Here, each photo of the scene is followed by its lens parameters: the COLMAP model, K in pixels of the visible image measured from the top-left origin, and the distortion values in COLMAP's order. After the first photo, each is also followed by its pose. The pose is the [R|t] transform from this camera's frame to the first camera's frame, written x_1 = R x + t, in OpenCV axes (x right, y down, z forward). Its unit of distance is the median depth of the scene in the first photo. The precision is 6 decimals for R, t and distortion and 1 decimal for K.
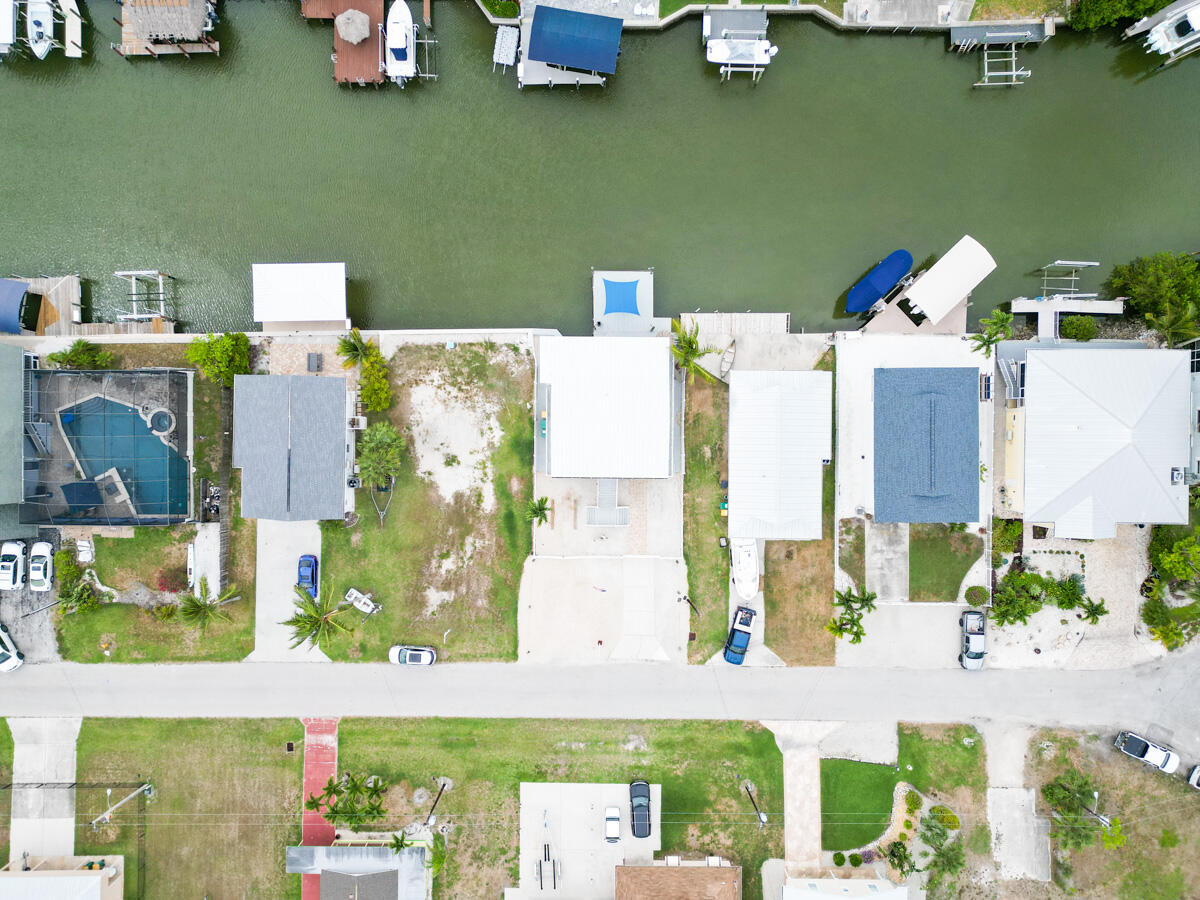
lens RADIAL K [[835.0, 0, 602.8], [0, 835.0, 445.6], [0, 0, 1]] dist [0.079461, -0.076616]
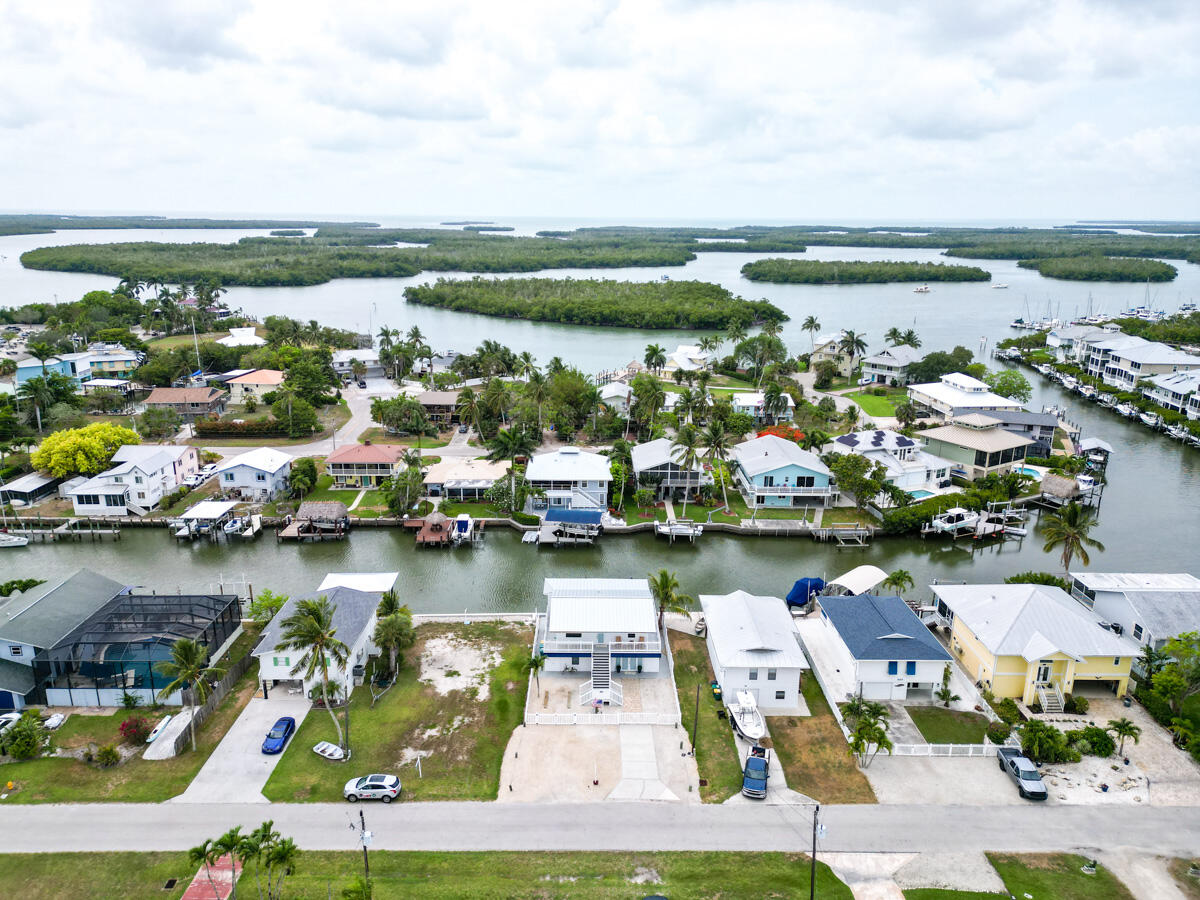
lens RADIAL K [[835.0, 0, 597.7], [0, 835.0, 455.8], [0, 0, 1]] dist [0.079461, -0.076616]
pose [[0.999802, 0.004971, 0.019242, -0.019361], [0.017220, 0.266727, -0.963618, 0.970232], [-0.009923, 0.963759, 0.266589, 0.449960]]
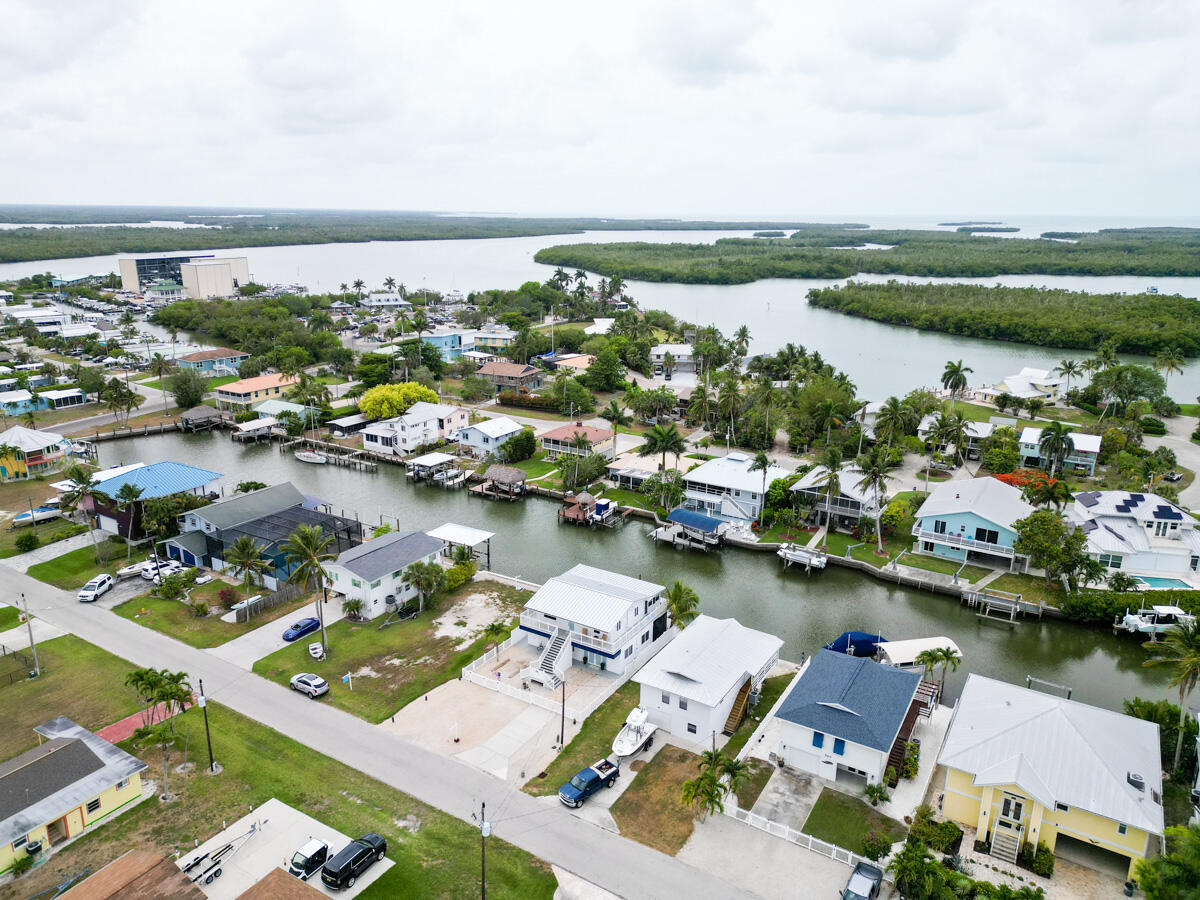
lens RADIAL K [[835.0, 0, 596.1], [0, 835.0, 455.1], [0, 0, 1]] dist [0.079461, -0.076616]
pose [[0.854747, 0.154098, -0.495643, 0.540245], [-0.518805, 0.224565, -0.824871, 0.851301], [-0.015807, 0.962198, 0.271893, 0.439410]]
